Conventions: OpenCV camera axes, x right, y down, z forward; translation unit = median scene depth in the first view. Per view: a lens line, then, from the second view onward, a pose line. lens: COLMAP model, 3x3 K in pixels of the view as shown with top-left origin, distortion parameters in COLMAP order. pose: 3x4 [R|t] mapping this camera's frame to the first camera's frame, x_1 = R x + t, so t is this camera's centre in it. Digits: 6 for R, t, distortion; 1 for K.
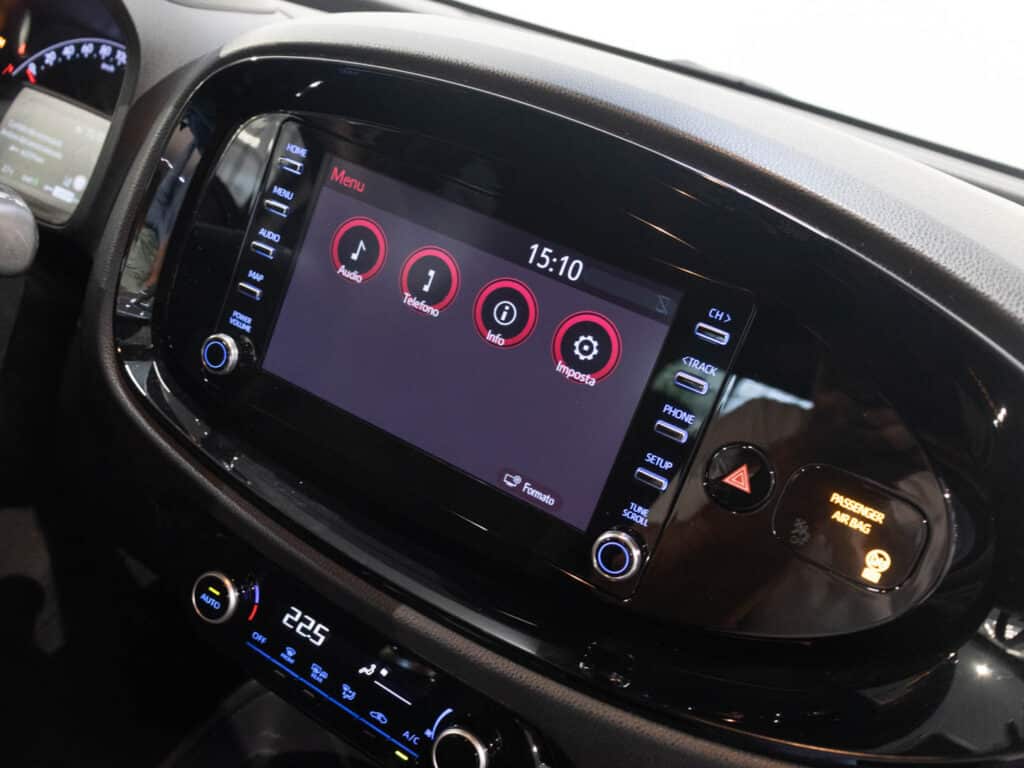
lens RADIAL K [[915.3, 0, 512.0], [0, 915.3, 384.0], [0, 0, 1]] dist [0.003841, 0.005397]
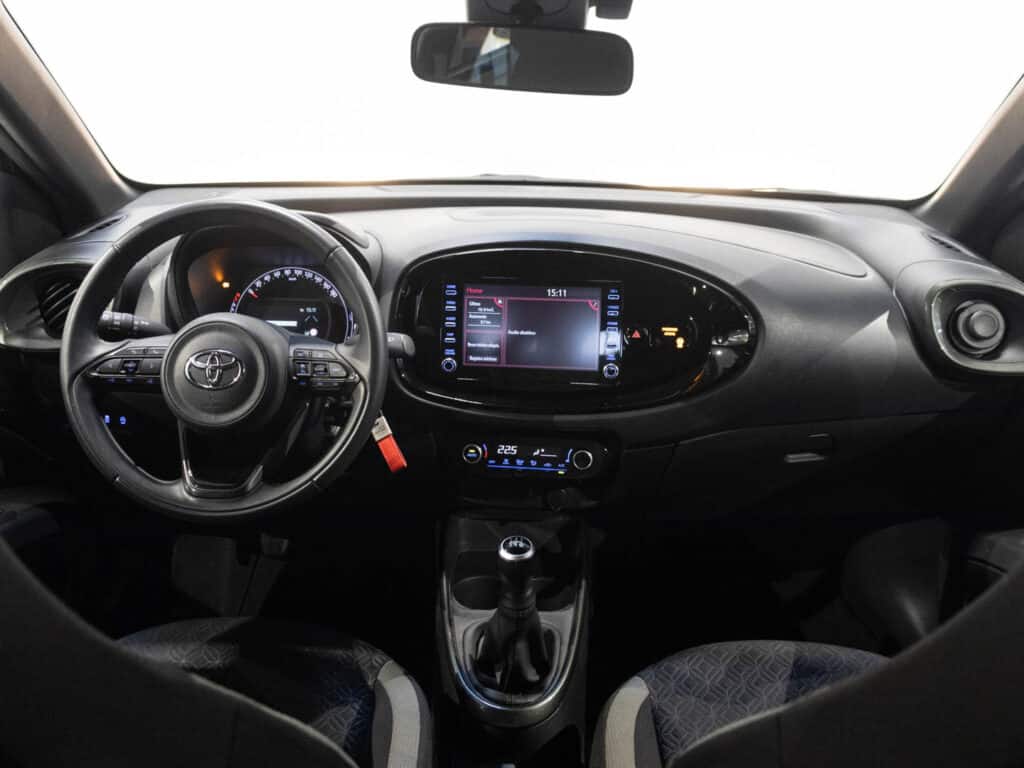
lens RADIAL K [[915.3, 0, 512.0], [0, 915.3, 384.0], [0, 0, 1]] dist [0.003841, 0.005397]
pose [[0.884694, -0.367807, 0.286417, -0.948341], [0.364930, 0.928732, 0.065439, -0.091350], [-0.290073, 0.046628, 0.955868, -1.655647]]
